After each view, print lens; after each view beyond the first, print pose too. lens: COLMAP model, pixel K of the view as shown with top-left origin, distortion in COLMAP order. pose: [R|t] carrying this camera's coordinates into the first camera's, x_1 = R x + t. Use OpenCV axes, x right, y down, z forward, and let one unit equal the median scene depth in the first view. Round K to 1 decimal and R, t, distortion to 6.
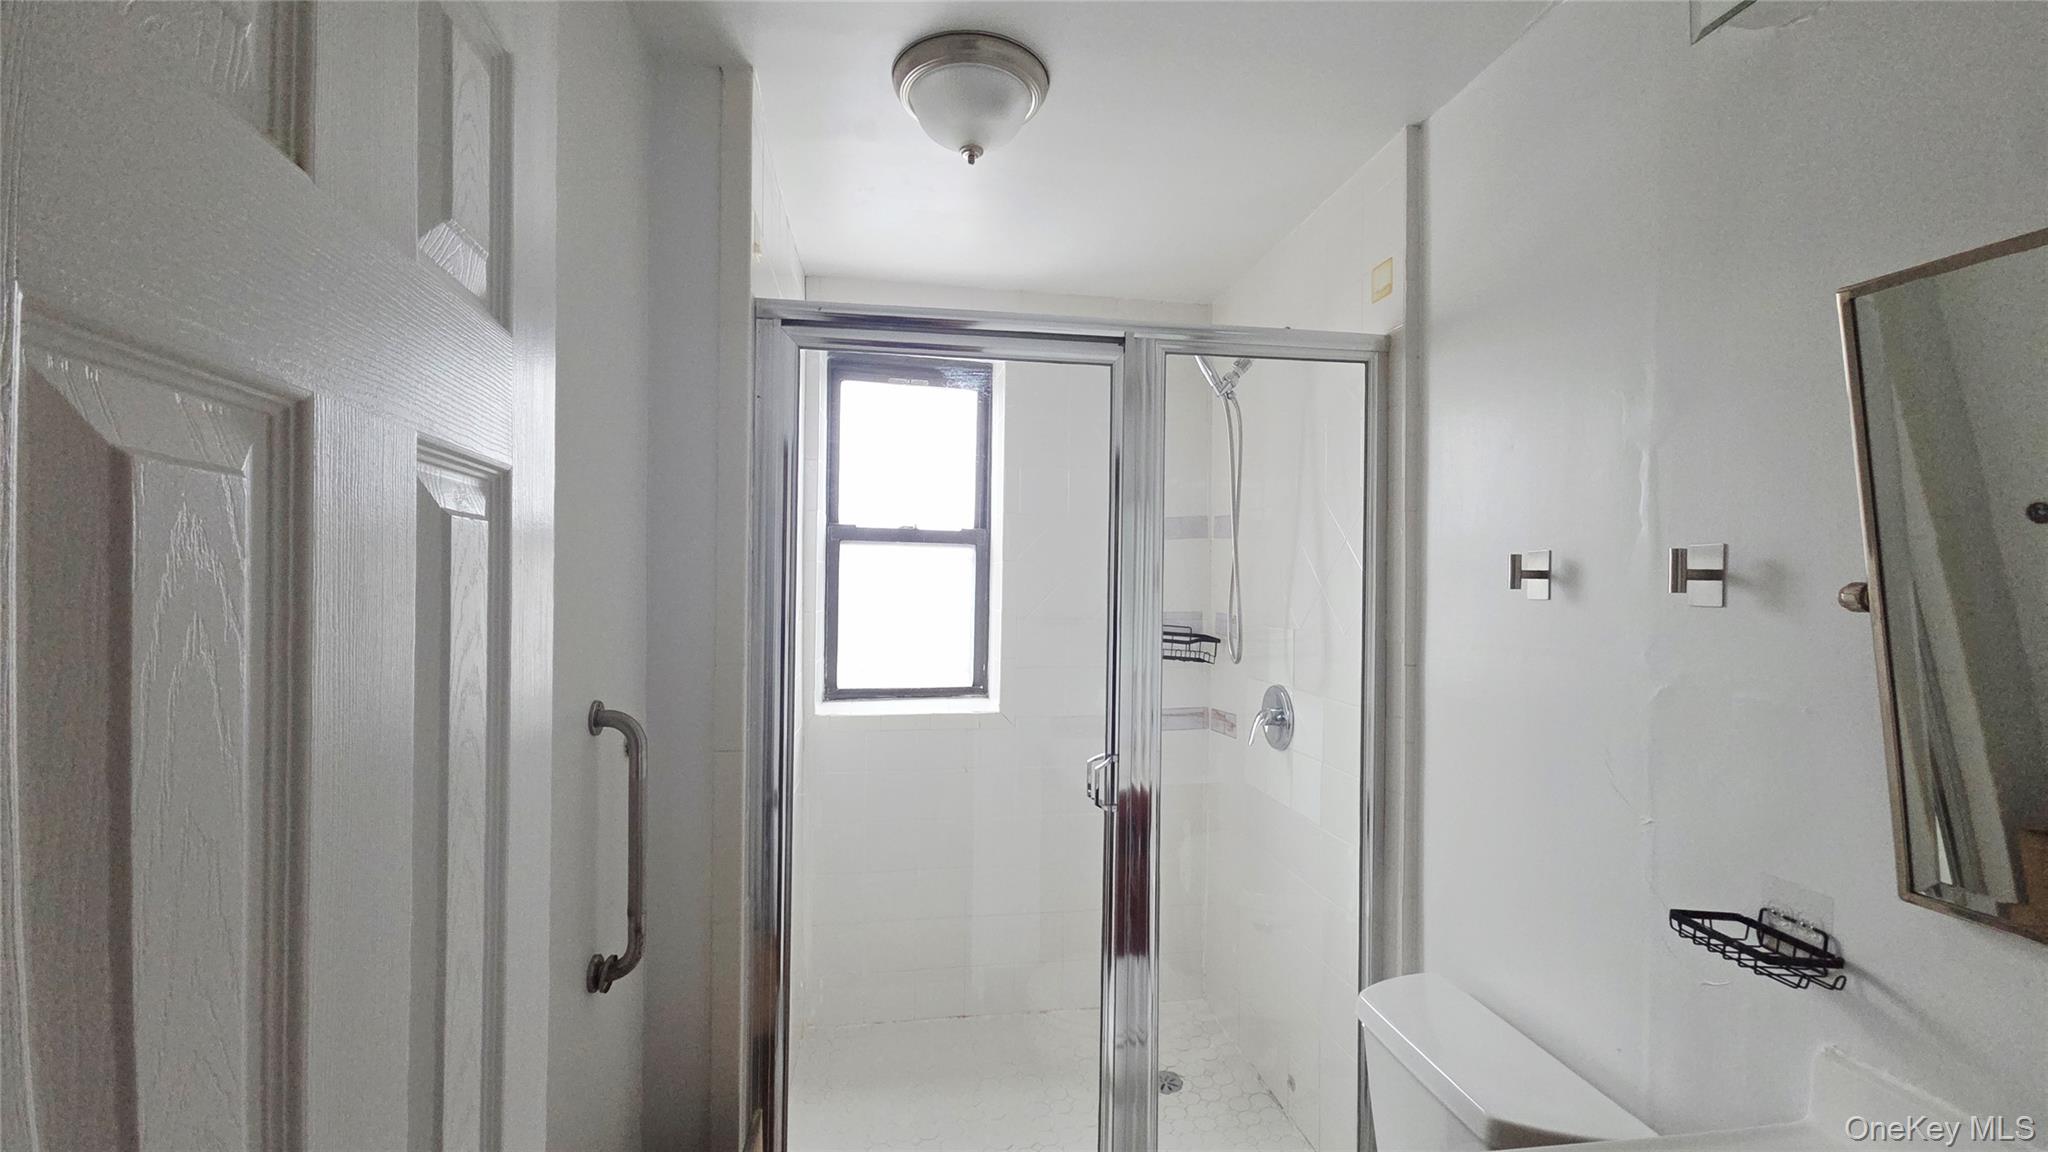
lens RADIAL K [[823.1, 0, 1018.3], [0, 823.1, 581.1], [0, 0, 1]] dist [0.000585, -0.000641]
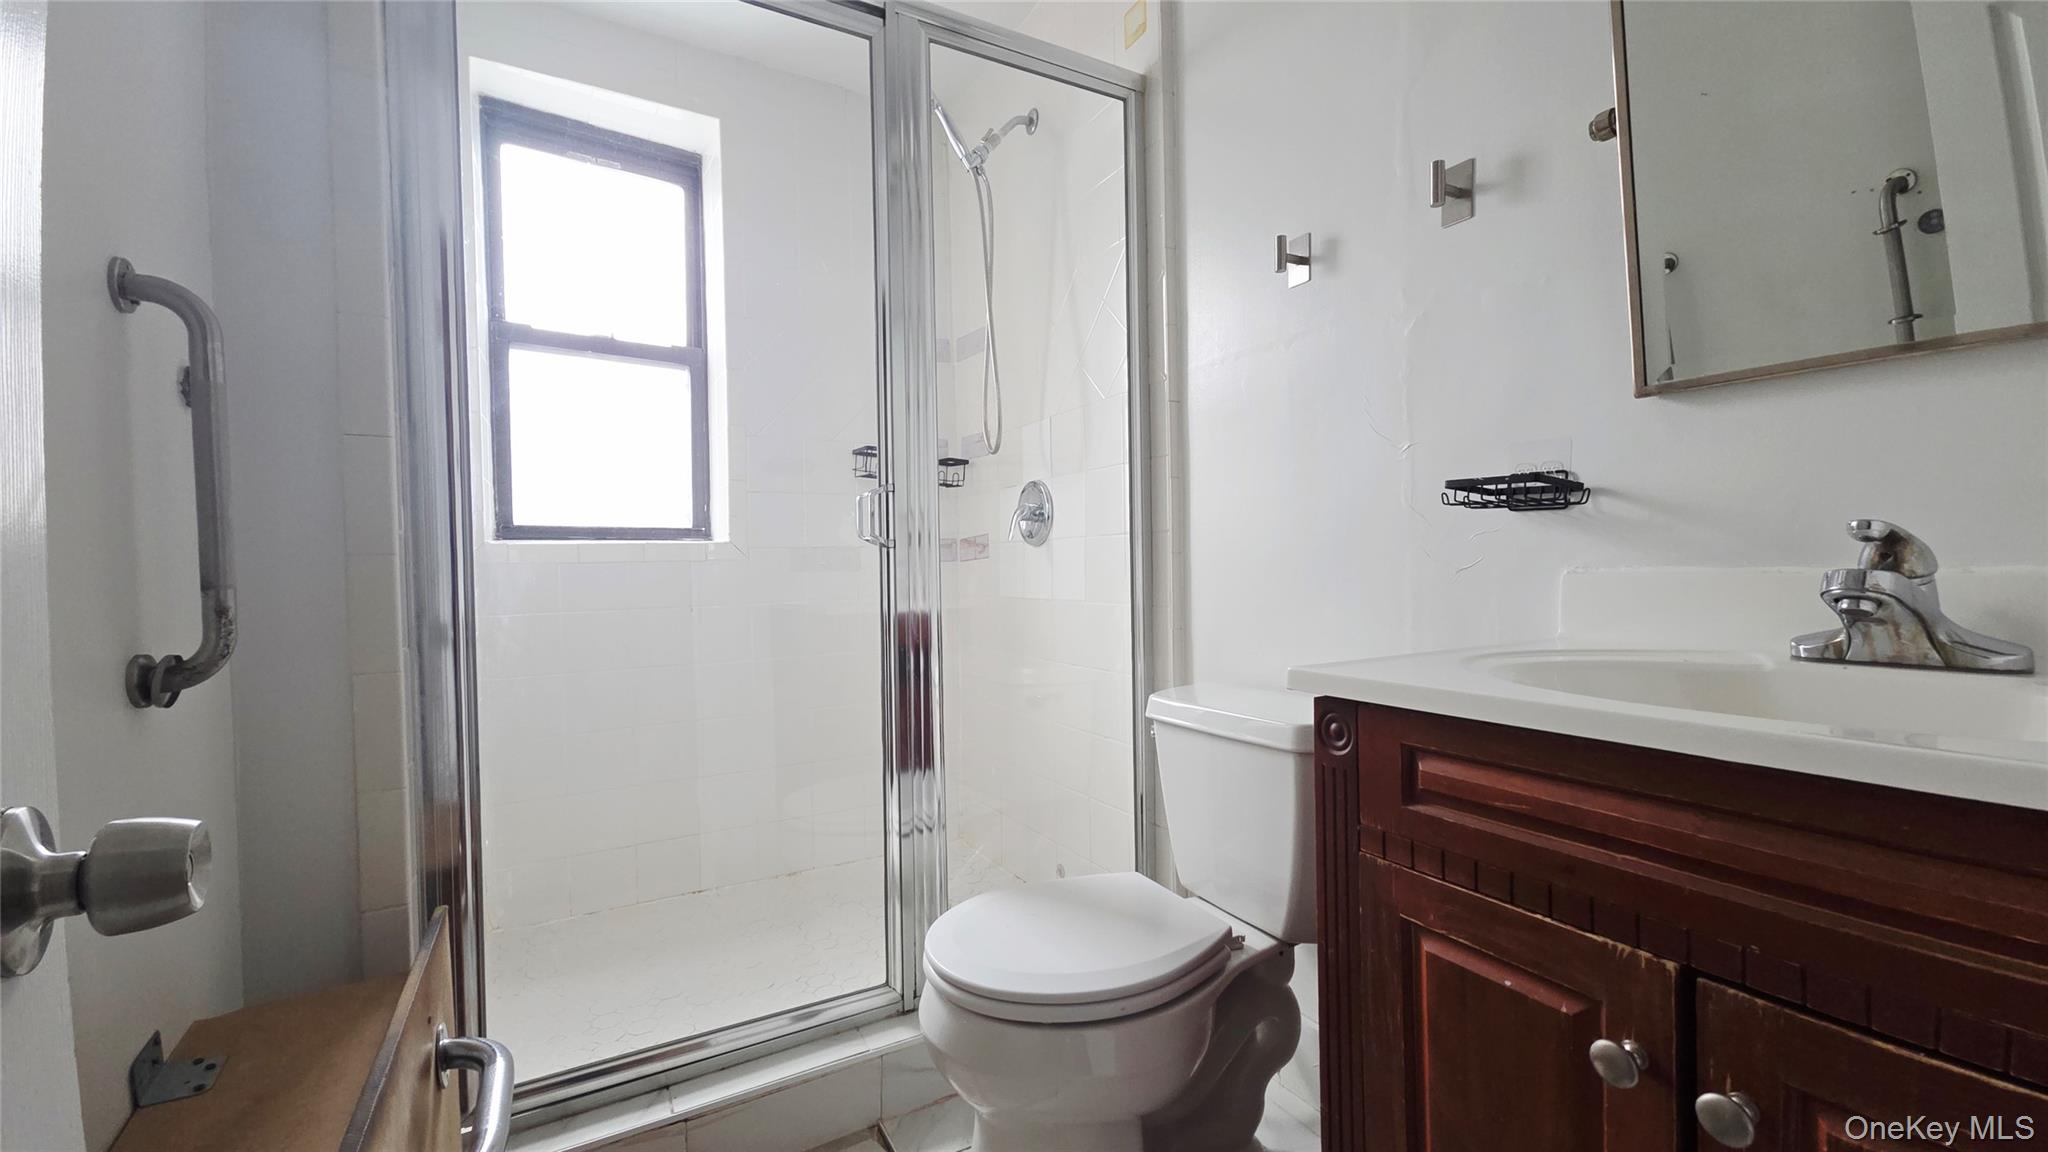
lens RADIAL K [[823.1, 0, 1018.3], [0, 823.1, 581.1], [0, 0, 1]] dist [0.000585, -0.000641]
pose [[0.936566, -0.037793, 0.348448, -0.051136], [0.029684, 0.999151, 0.028582, 0.225455], [-0.349232, -0.016426, 0.936892, 0.087498]]
